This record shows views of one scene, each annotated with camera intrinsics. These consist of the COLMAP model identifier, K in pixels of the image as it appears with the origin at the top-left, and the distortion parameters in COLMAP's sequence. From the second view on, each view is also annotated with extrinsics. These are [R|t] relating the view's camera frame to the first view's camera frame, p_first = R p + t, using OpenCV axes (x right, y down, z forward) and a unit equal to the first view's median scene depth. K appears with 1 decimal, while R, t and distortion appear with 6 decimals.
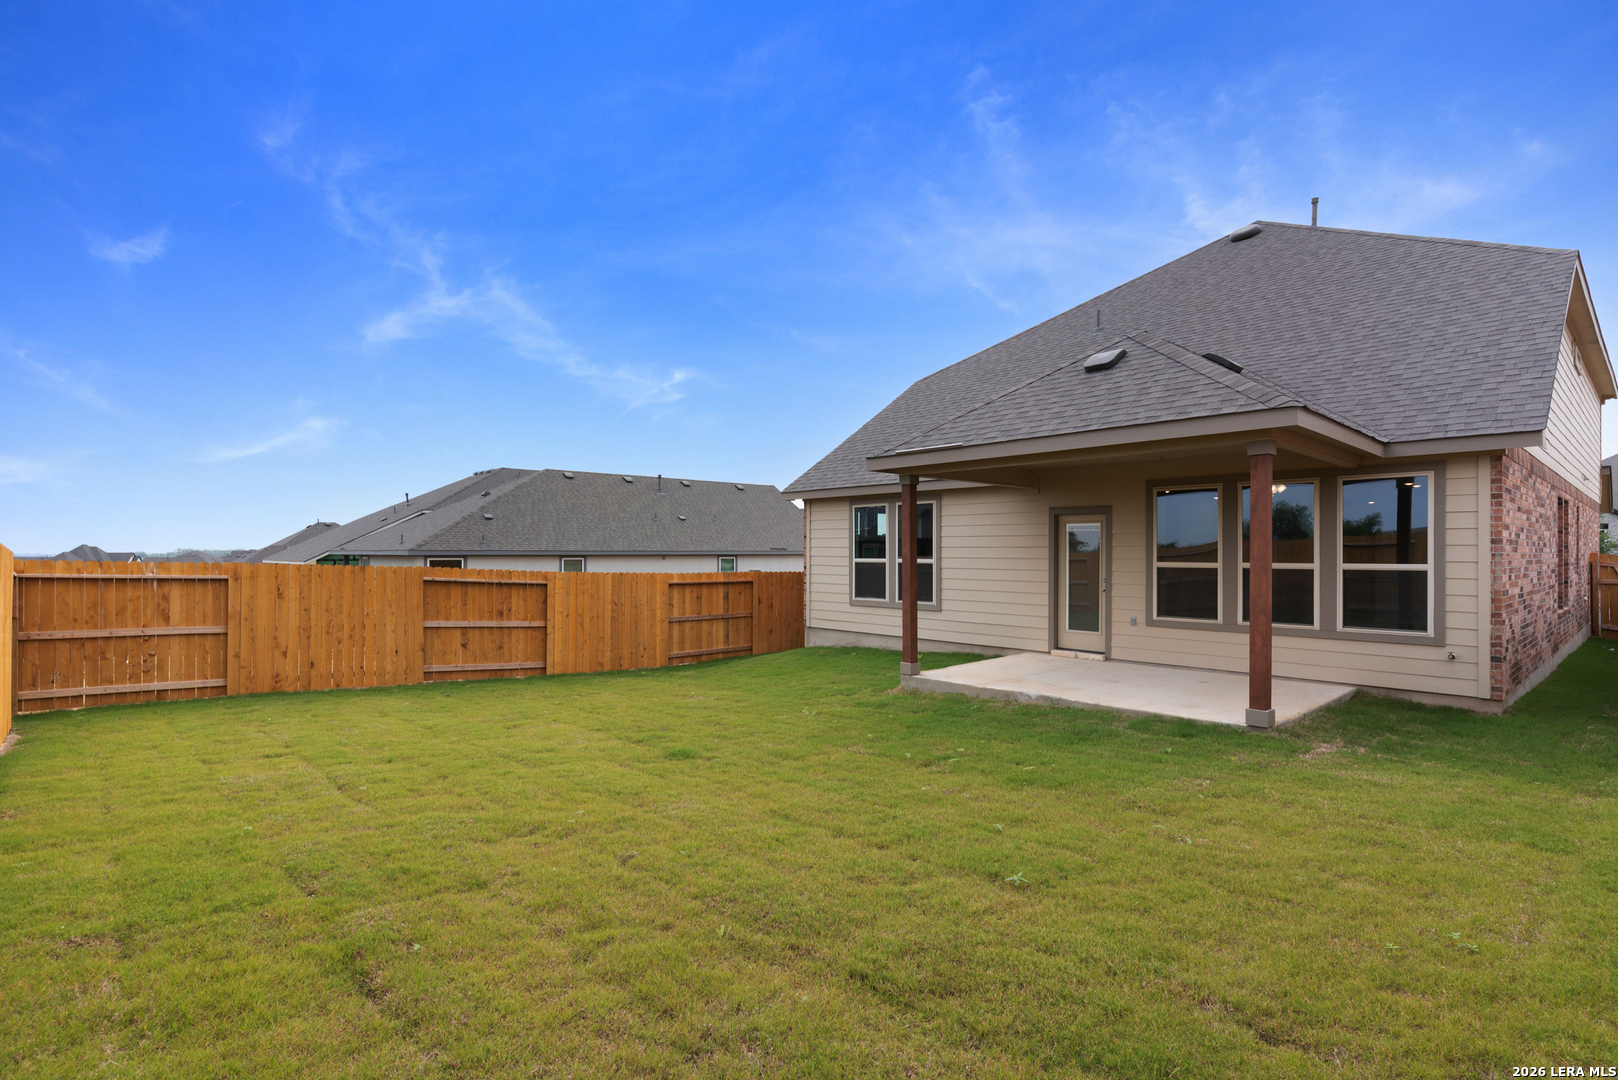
lens RADIAL K [[785.8, 0, 804.3], [0, 785.8, 550.3], [0, 0, 1]] dist [0.004275, -0.000934]
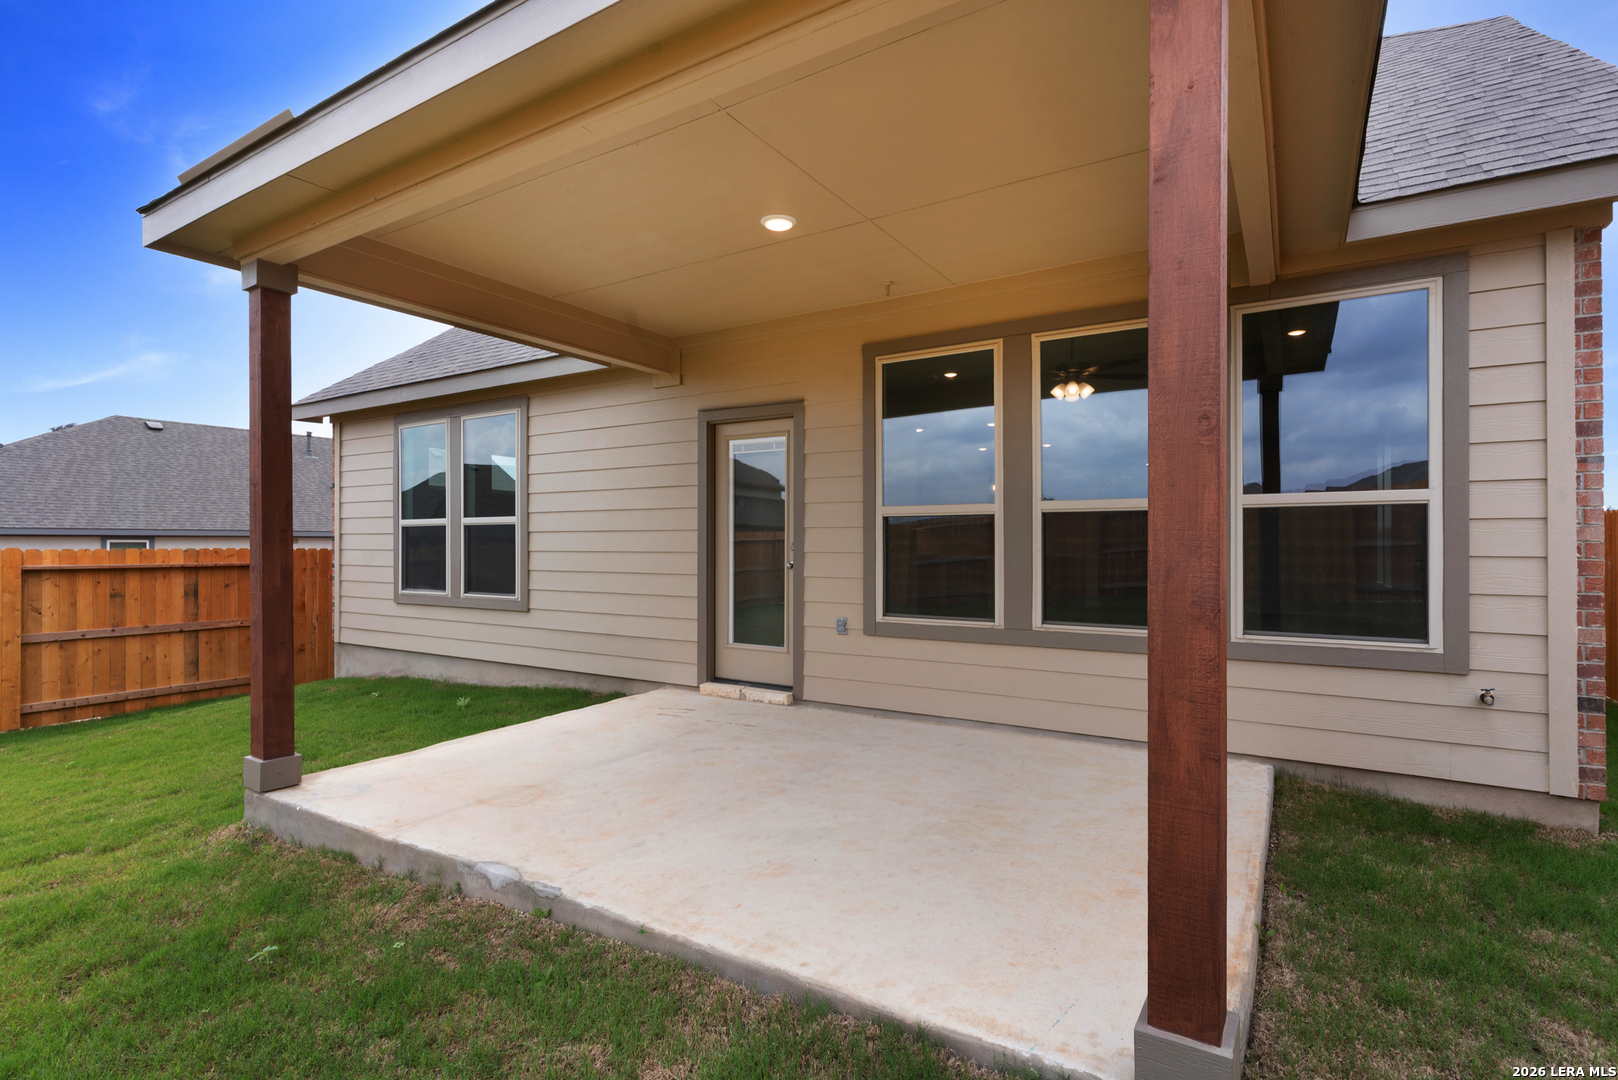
lens RADIAL K [[785.8, 0, 810.1], [0, 785.8, 540.6], [0, 0, 1]] dist [0.004275, -0.000934]
pose [[0.962596, -0.001858, 0.270933, 0.225408], [0.002309, 0.999996, -0.001345, 0.031069], [-0.270930, 0.001920, 0.962597, 0.446134]]
